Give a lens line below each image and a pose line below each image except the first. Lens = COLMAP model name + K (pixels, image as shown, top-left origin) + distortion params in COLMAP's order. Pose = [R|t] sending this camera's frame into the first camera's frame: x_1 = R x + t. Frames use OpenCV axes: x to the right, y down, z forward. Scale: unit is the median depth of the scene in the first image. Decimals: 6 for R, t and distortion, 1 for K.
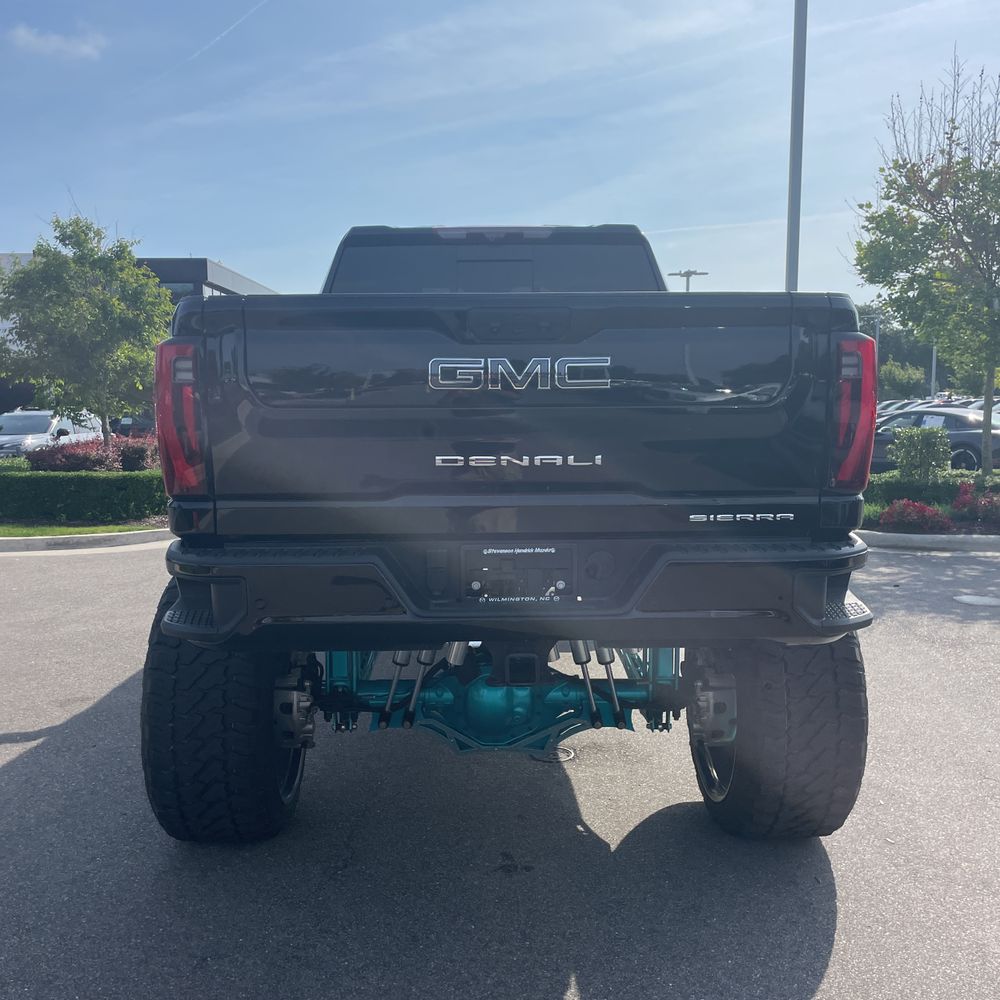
lens RADIAL K [[1029.5, 0, 495.7], [0, 1029.5, 502.9], [0, 0, 1]] dist [0.039868, 0.000000]
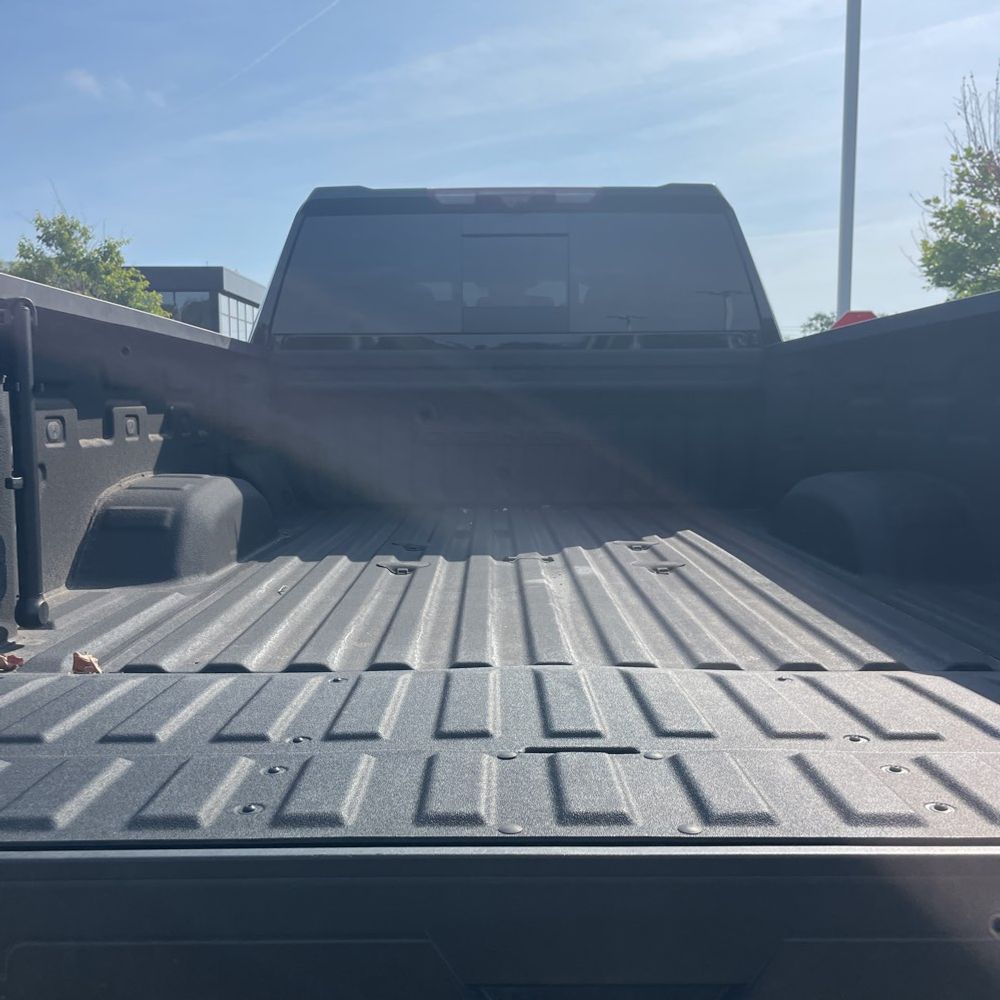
lens RADIAL K [[1029.5, 0, 497.5], [0, 1029.5, 498.9], [0, 0, 1]] dist [0.039868, 0.000000]
pose [[0.999788, 0.004904, -0.019975, 0.000733], [-0.005187, 0.999887, -0.014112, -0.014805], [0.019904, 0.014212, 0.999701, 0.101025]]
